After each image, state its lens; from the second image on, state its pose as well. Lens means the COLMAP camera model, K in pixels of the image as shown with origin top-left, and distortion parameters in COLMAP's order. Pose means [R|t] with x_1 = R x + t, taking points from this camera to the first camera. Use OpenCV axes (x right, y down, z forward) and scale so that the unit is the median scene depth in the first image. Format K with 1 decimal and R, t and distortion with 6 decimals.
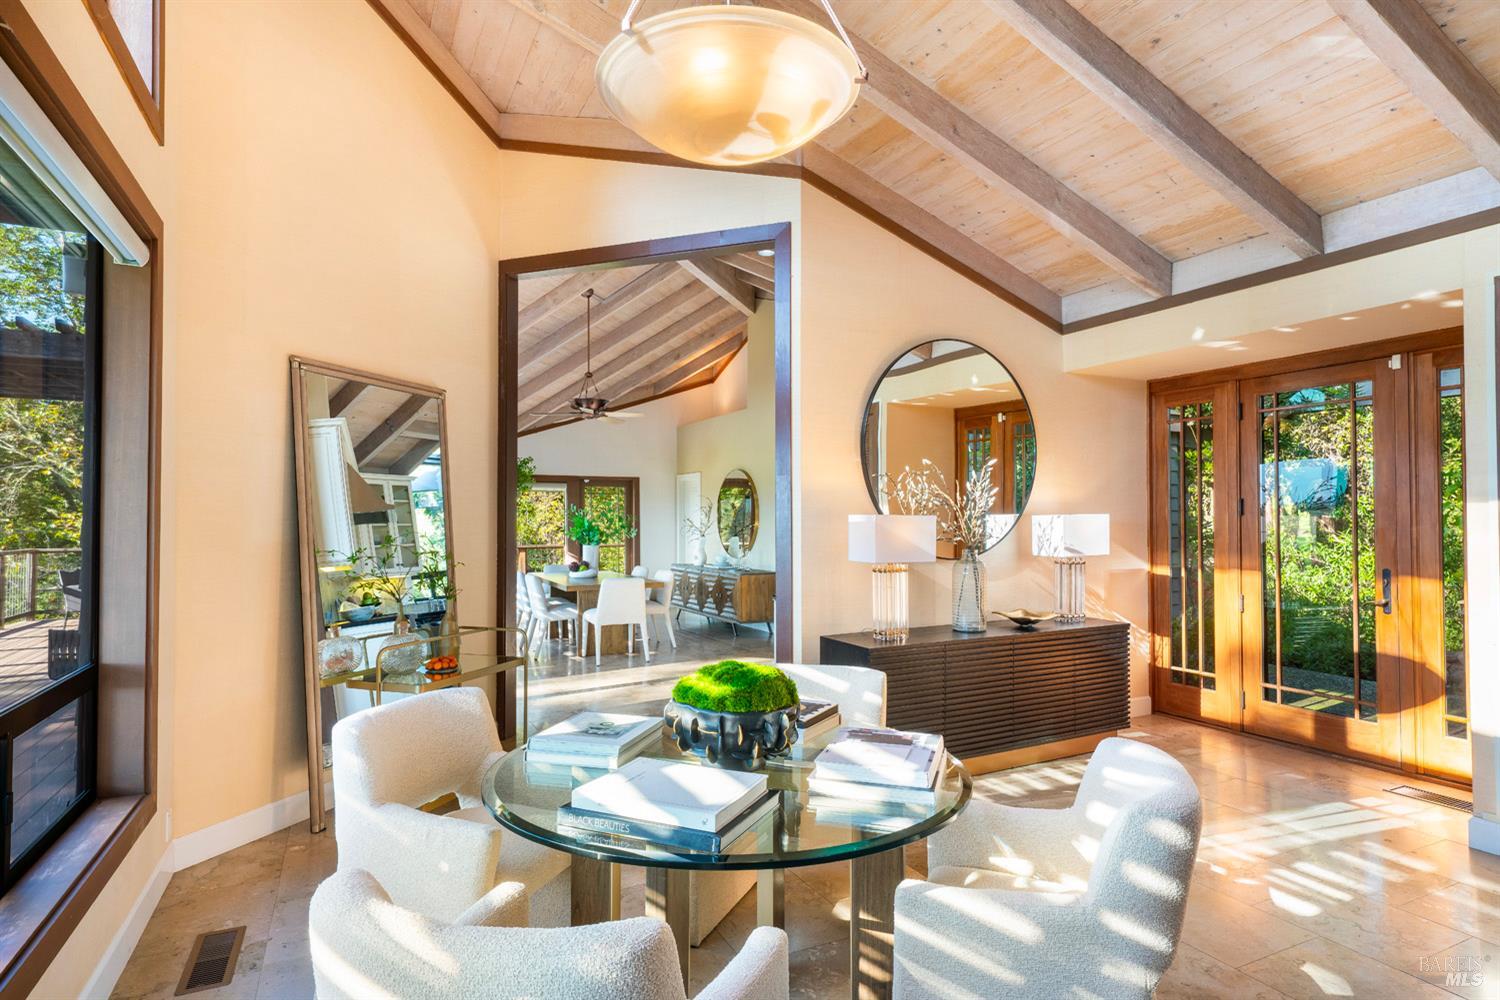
lens RADIAL K [[838.6, 0, 751.7], [0, 838.6, 505.1], [0, 0, 1]] dist [-0.001182, -0.000010]
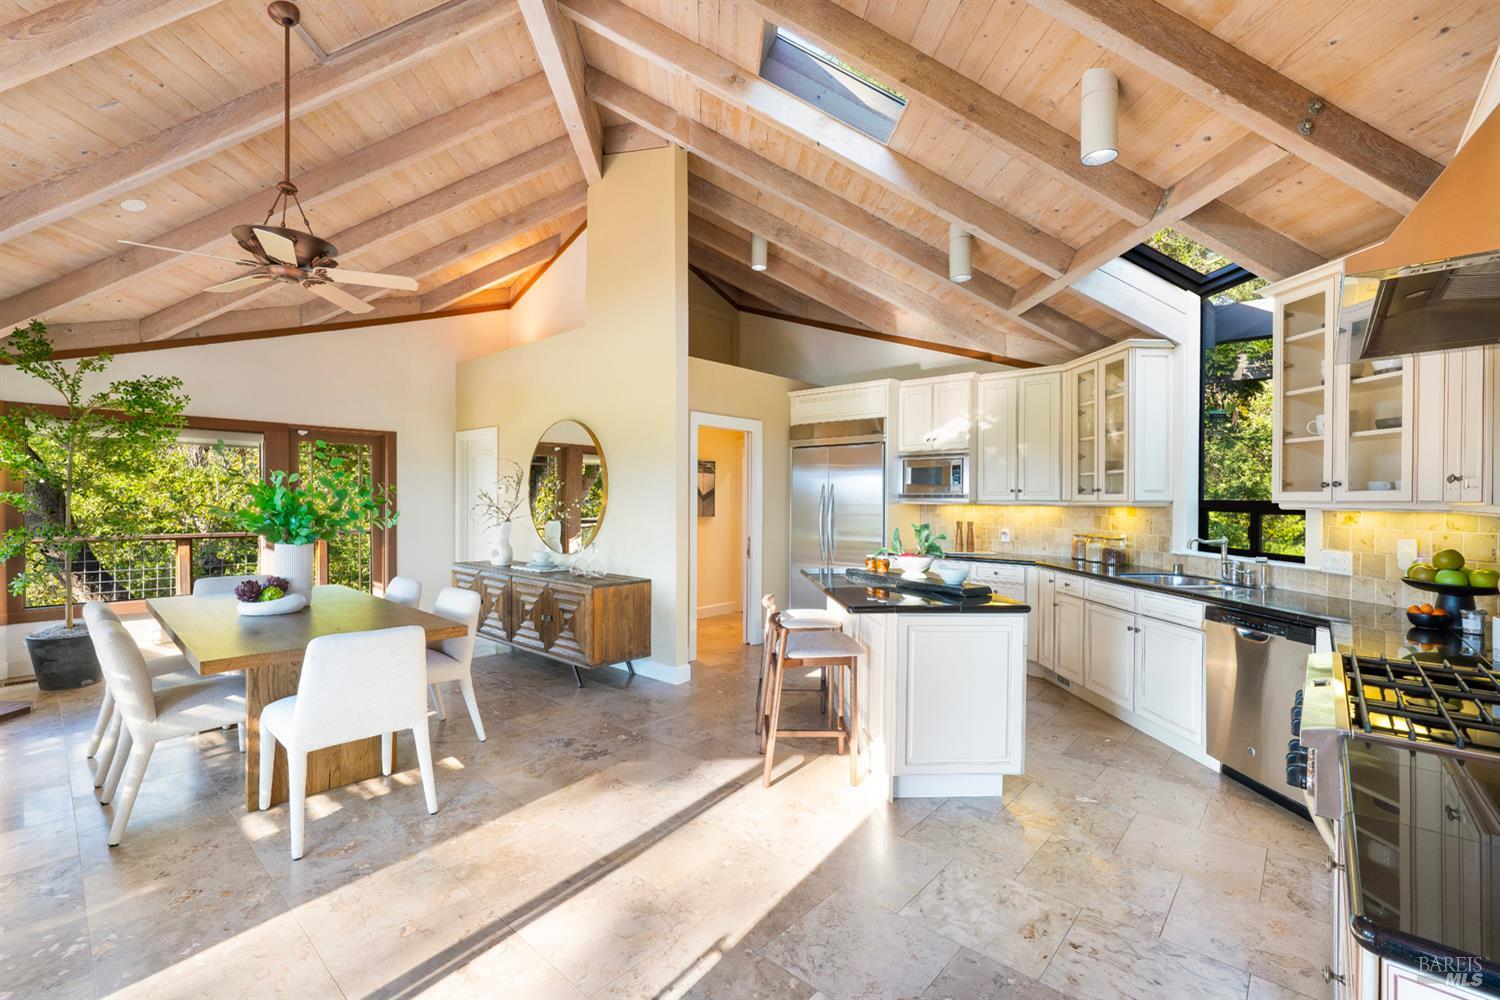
lens RADIAL K [[652.1, 0, 747.4], [0, 652.1, 504.0], [0, 0, 1]] dist [-0.003456, 0.004268]
pose [[0.930669, 0.004458, 0.365836, -0.072126], [-0.012191, 0.999748, 0.018833, 0.012209], [-0.365660, -0.021987, 0.930489, 0.471320]]
